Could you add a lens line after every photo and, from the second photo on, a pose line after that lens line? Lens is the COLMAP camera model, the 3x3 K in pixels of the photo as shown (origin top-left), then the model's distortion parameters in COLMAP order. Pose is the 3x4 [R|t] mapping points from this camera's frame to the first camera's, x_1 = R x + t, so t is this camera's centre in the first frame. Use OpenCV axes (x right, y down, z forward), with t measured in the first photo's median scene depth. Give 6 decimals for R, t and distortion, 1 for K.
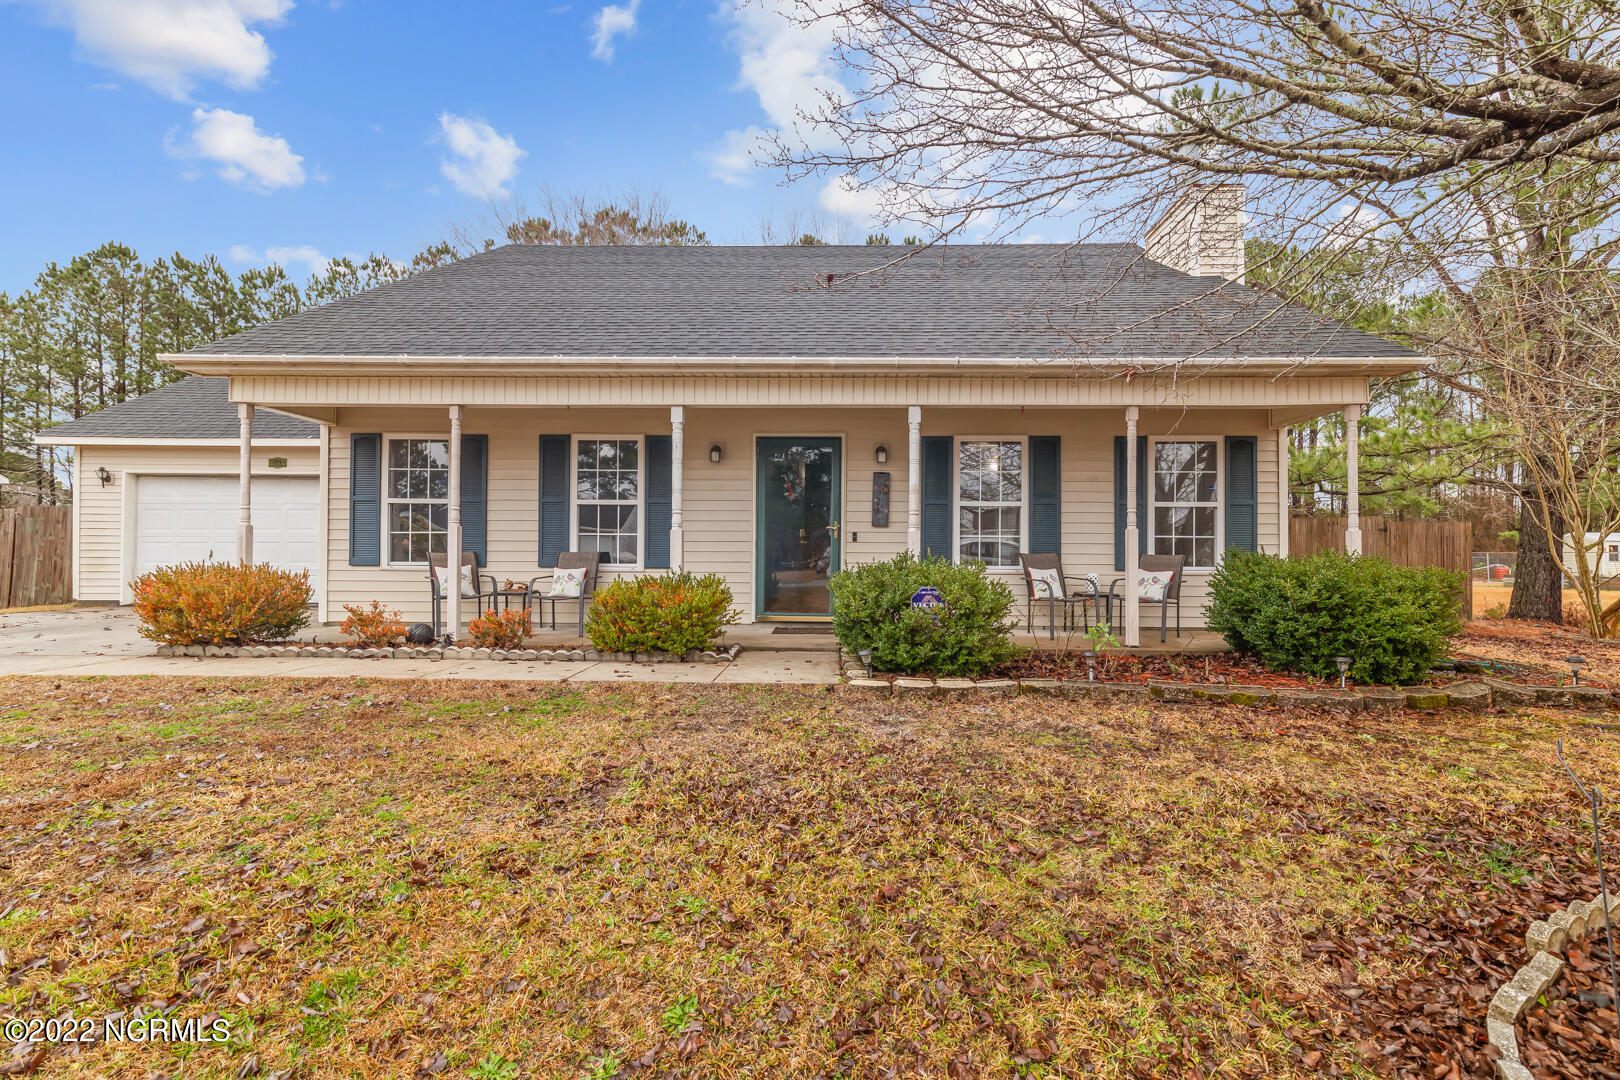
lens RADIAL K [[724.3, 0, 828.5], [0, 724.3, 544.4], [0, 0, 1]] dist [0.000030, -0.000738]
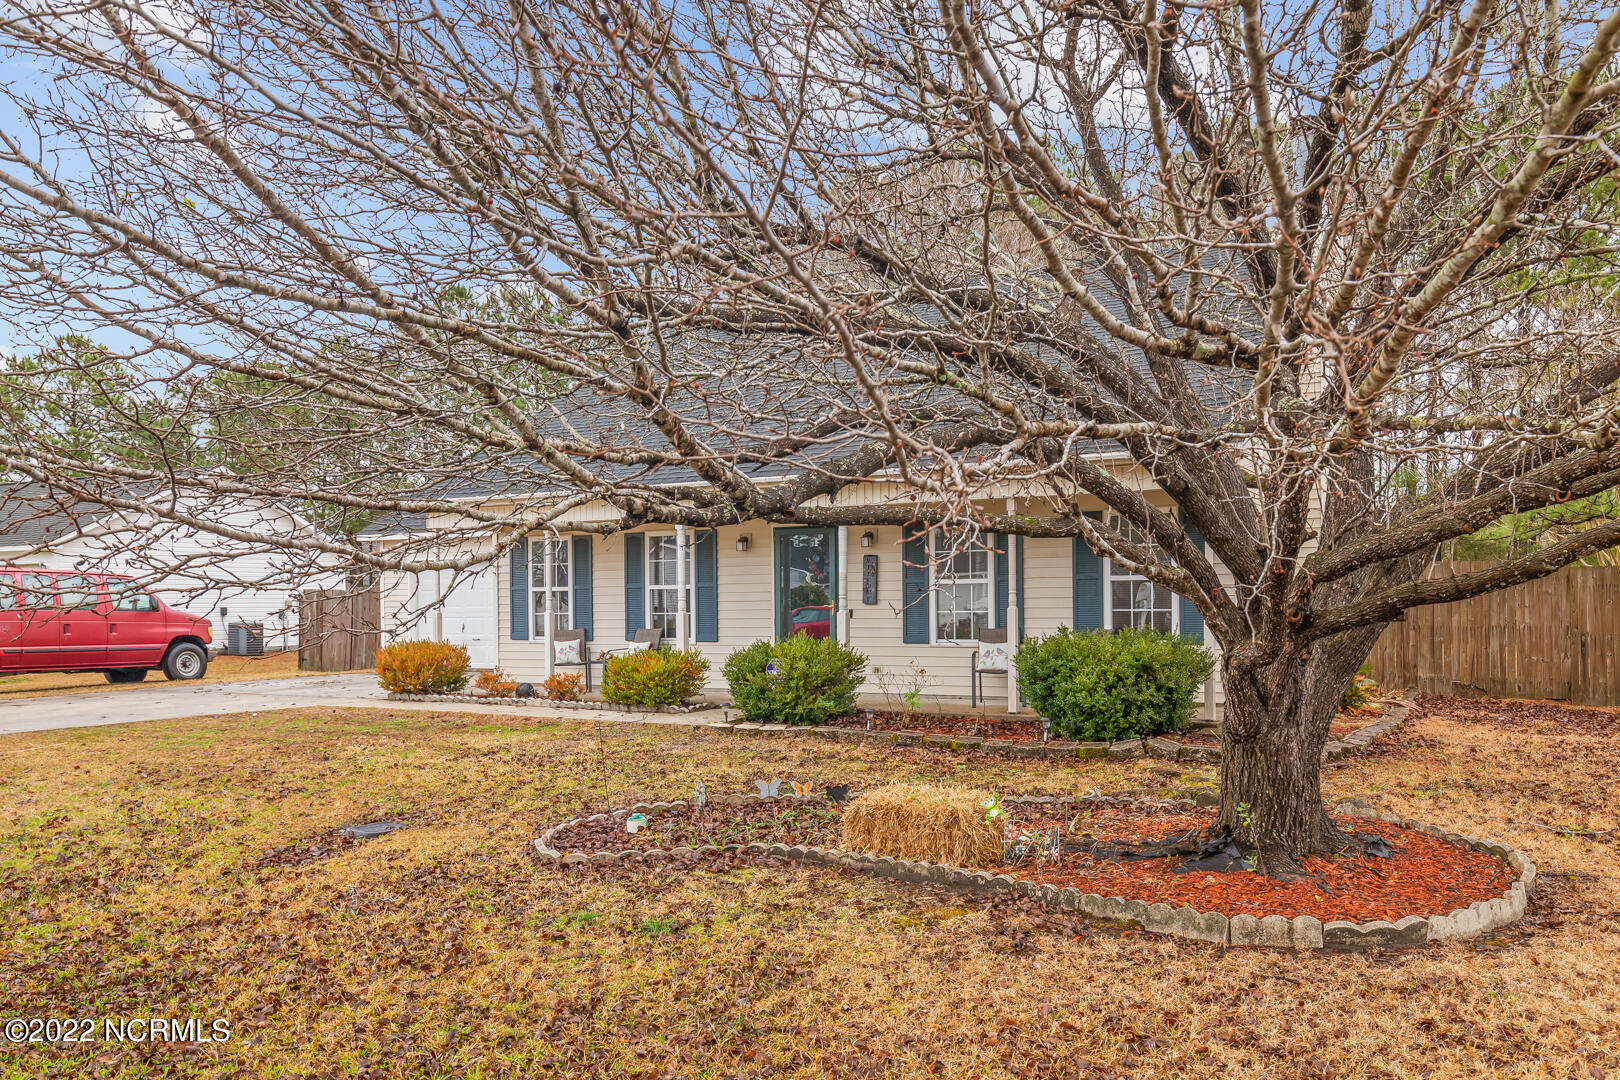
lens RADIAL K [[1117.9, 0, 860.0], [0, 1117.9, 540.0], [0, 0, 1]] dist [-0.003677, -0.001084]
pose [[0.897652, -0.039605, -0.438922, 0.862703], [0.017965, 0.998414, -0.053350, -0.033936], [0.440339, 0.040005, 0.896940, -0.586405]]
